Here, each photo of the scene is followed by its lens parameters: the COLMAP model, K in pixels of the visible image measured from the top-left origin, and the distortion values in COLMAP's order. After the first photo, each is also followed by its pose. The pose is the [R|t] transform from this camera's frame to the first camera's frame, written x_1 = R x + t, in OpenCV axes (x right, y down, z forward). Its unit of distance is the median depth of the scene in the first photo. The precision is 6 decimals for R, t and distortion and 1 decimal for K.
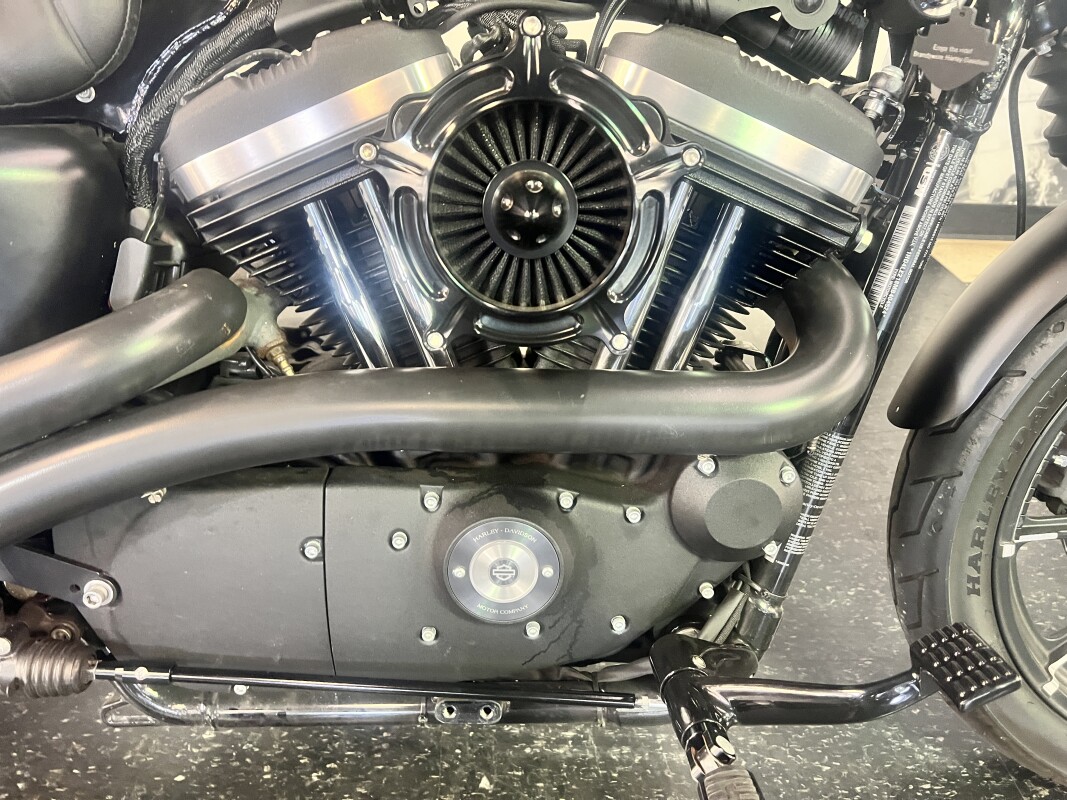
lens RADIAL K [[799.9, 0, 531.2], [0, 799.9, 407.6], [0, 0, 1]] dist [0.050433, -0.055043]
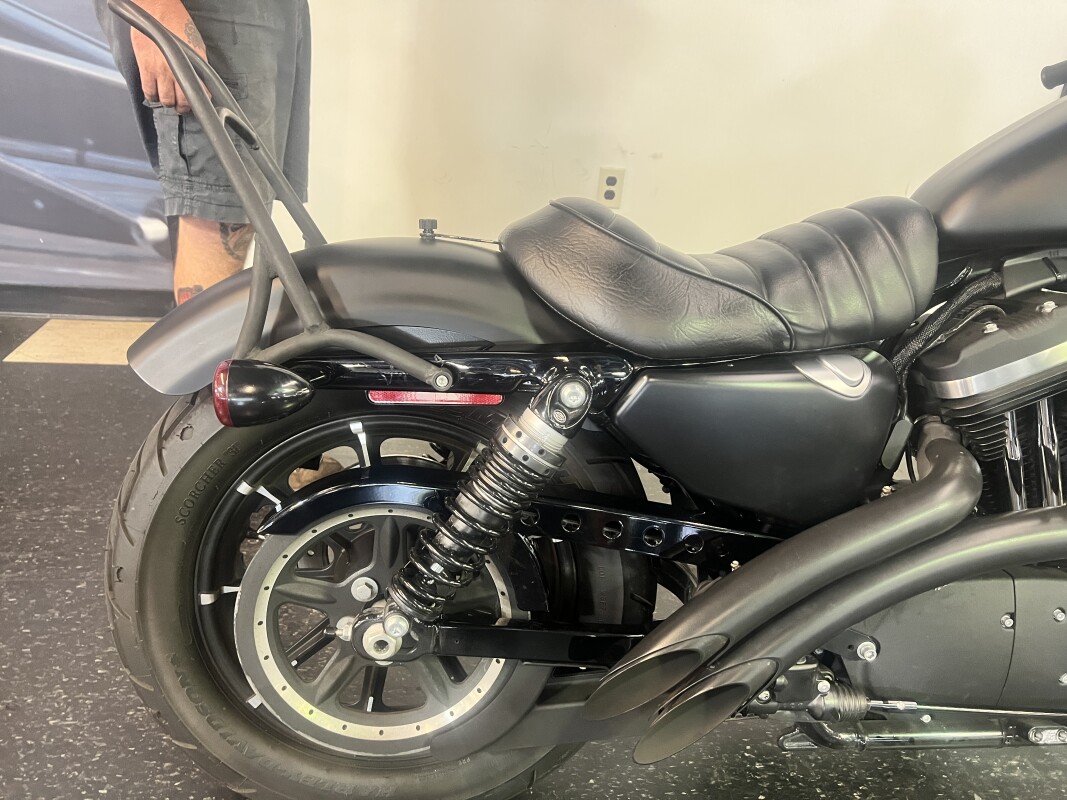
lens RADIAL K [[799.9, 0, 531.2], [0, 799.9, 407.6], [0, 0, 1]] dist [0.050433, -0.055043]
pose [[0.997227, 0.008612, 0.073914, -1.292721], [-0.001850, 0.995843, -0.091069, -0.086341], [-0.074392, 0.090679, 0.993098, -0.498228]]
